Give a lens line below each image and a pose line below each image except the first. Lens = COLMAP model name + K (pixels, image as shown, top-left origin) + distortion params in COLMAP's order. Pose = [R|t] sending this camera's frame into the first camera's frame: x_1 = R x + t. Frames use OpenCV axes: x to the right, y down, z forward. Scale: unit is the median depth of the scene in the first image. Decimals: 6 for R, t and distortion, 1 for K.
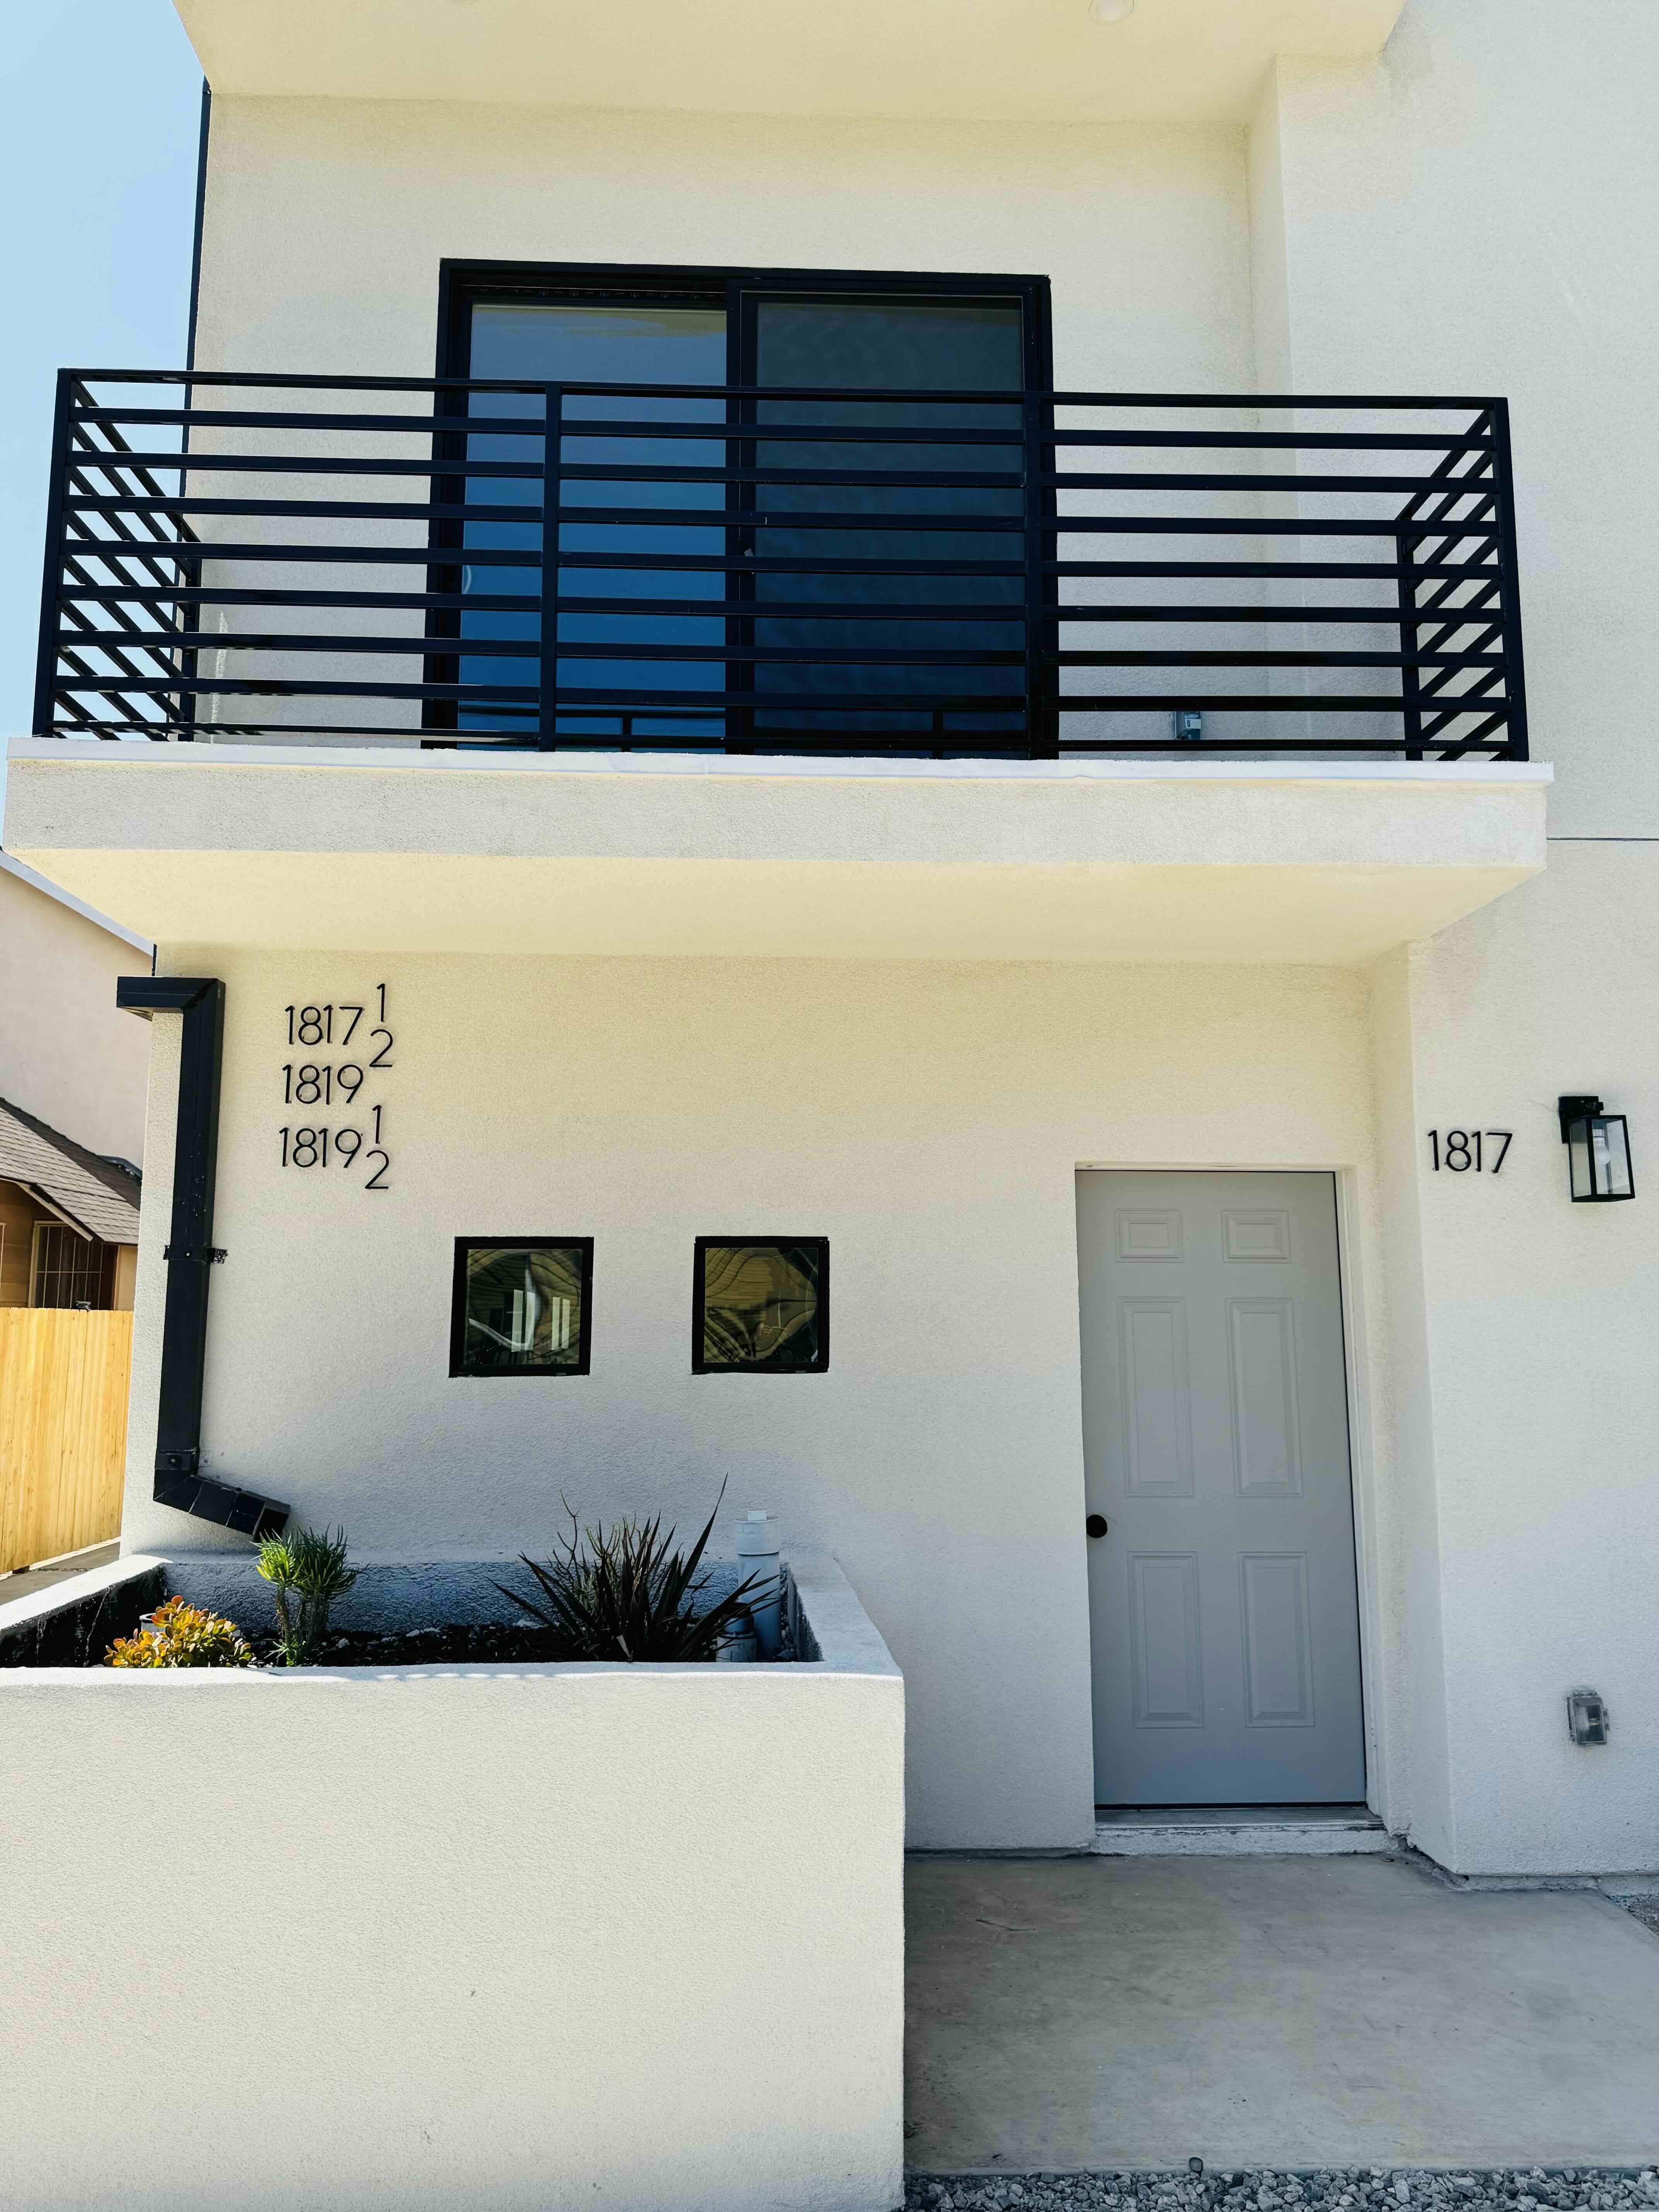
lens RADIAL K [[1549.6, 0, 834.9], [0, 1549.6, 1097.5], [0, 0, 1]] dist [0.016587, 0.001290]
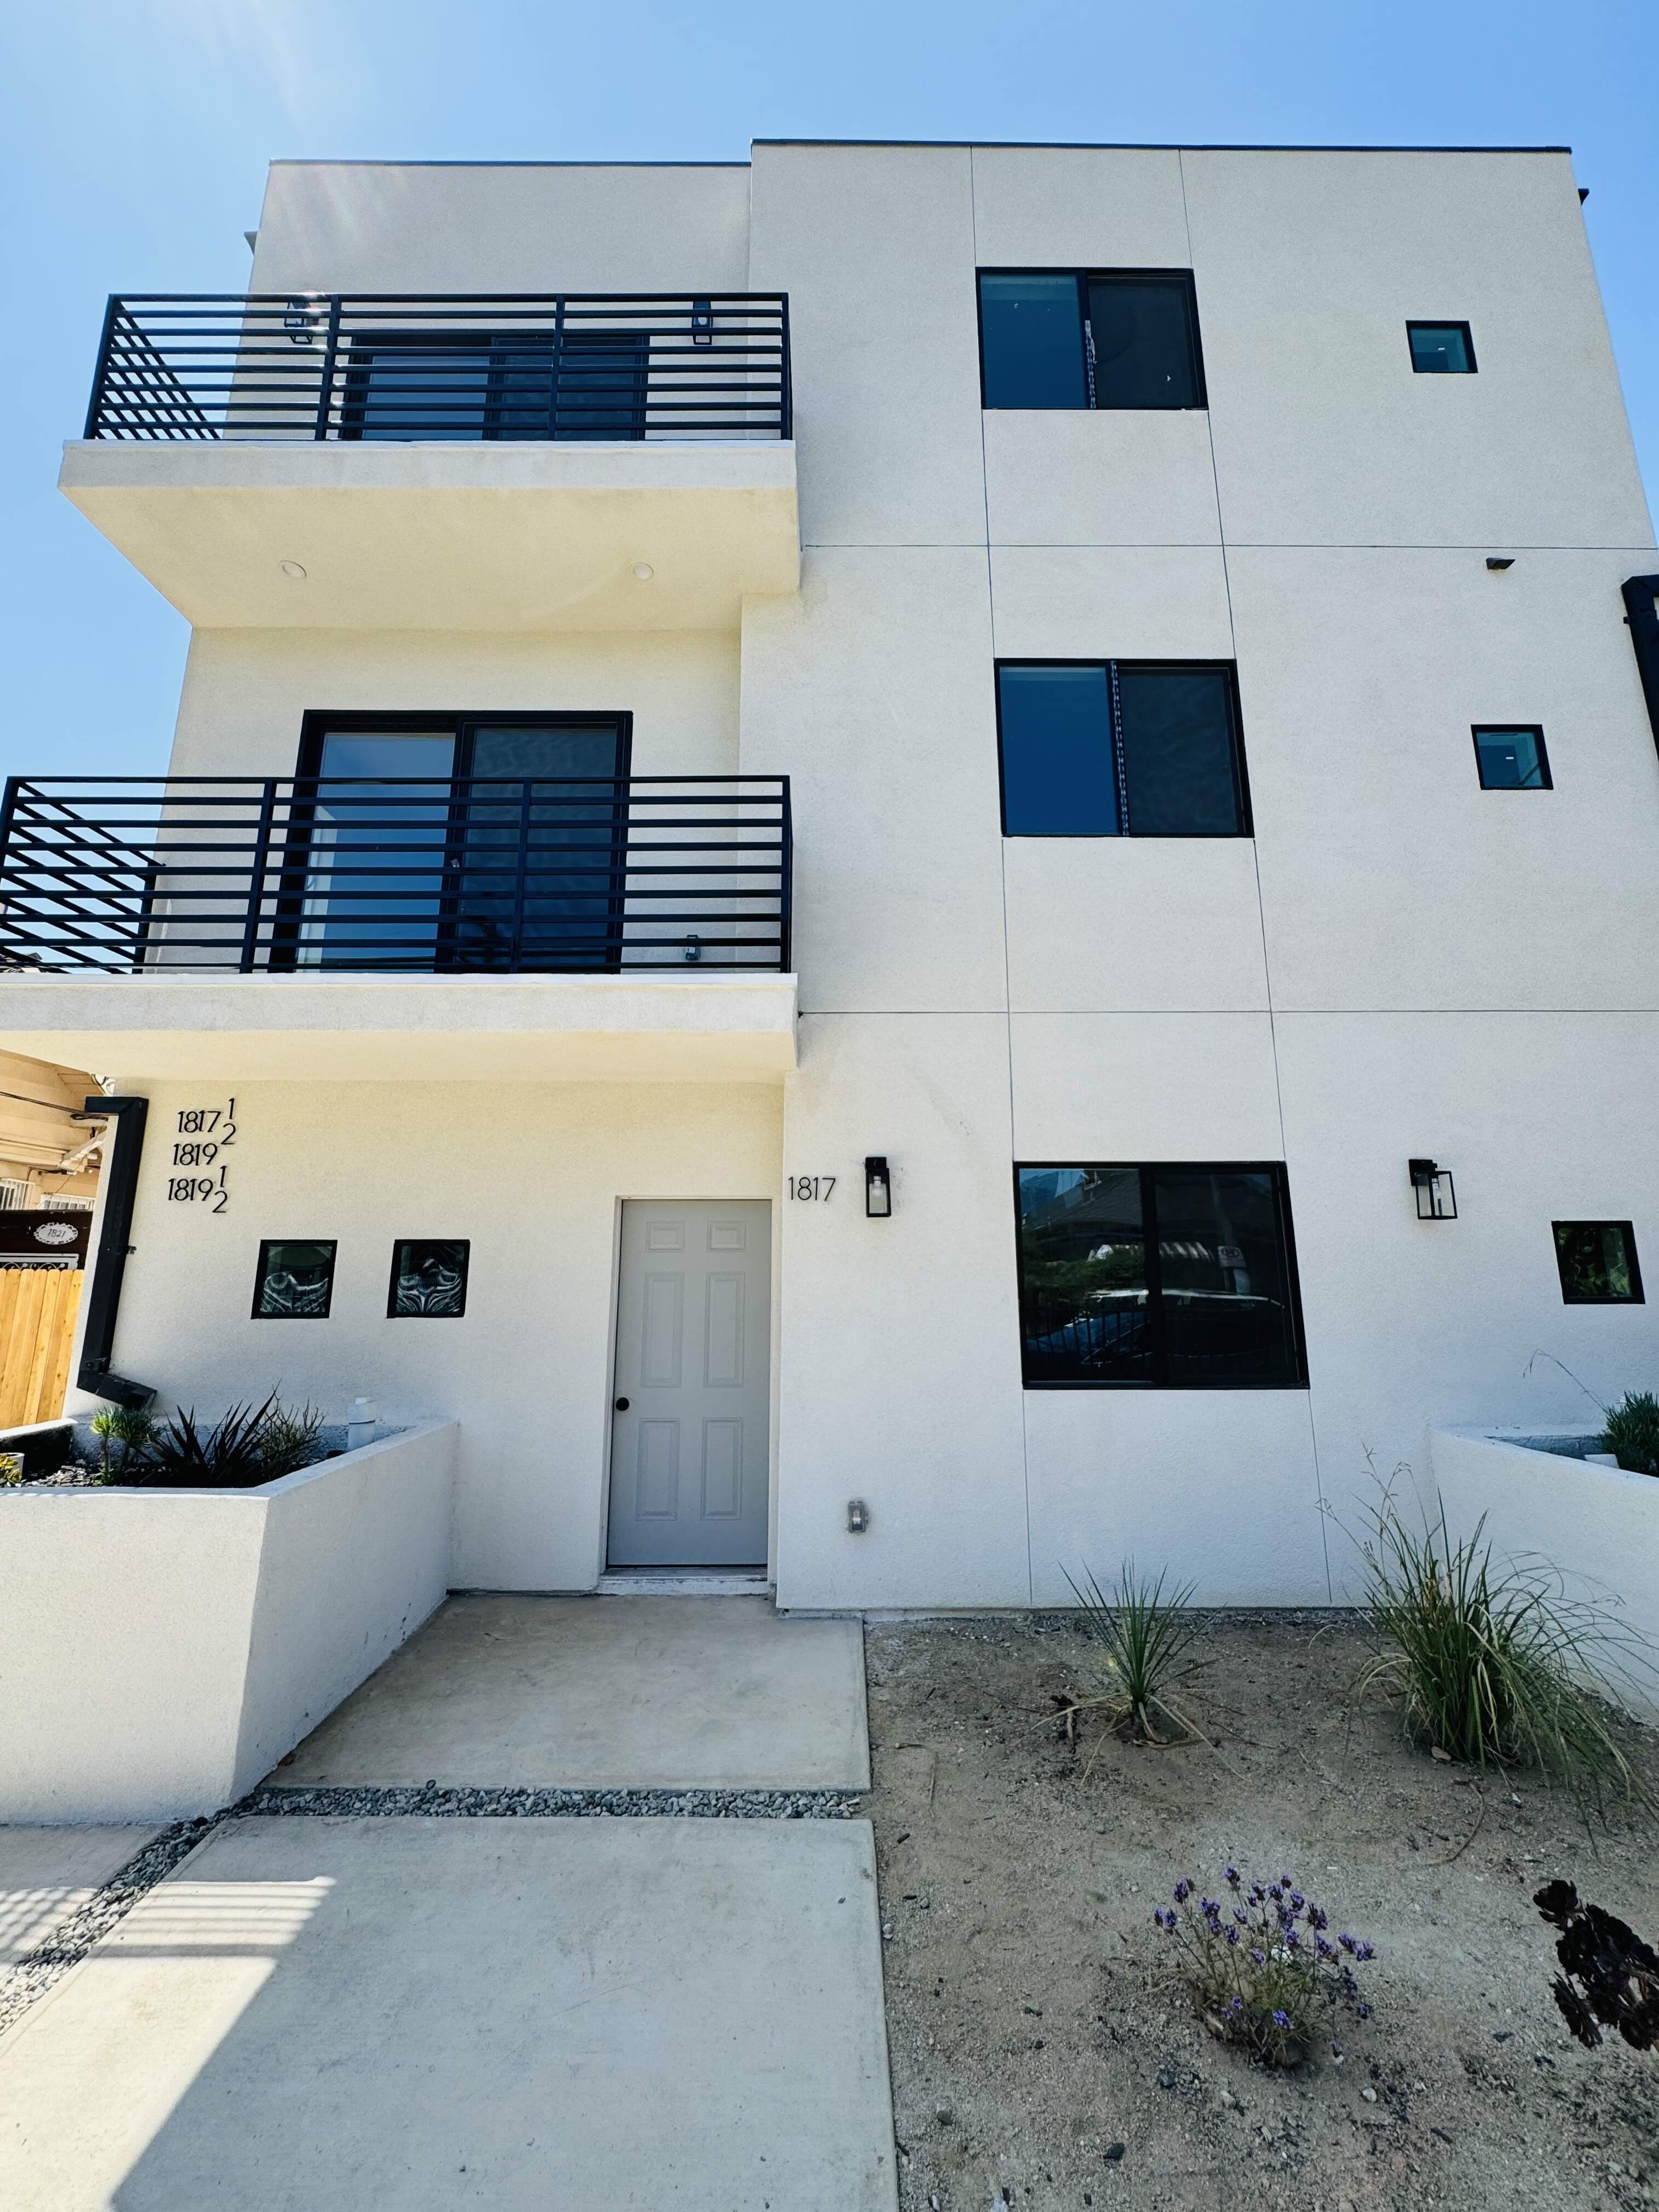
lens RADIAL K [[849.4, 0, 829.5], [0, 849.4, 1106.0], [0, 0, 1]] dist [0.000799, -0.000008]
pose [[0.999092, -0.009283, -0.041573, 0.462336], [0.006843, 0.998266, -0.058470, -0.002661], [0.042043, 0.058132, 0.997423, 0.028320]]
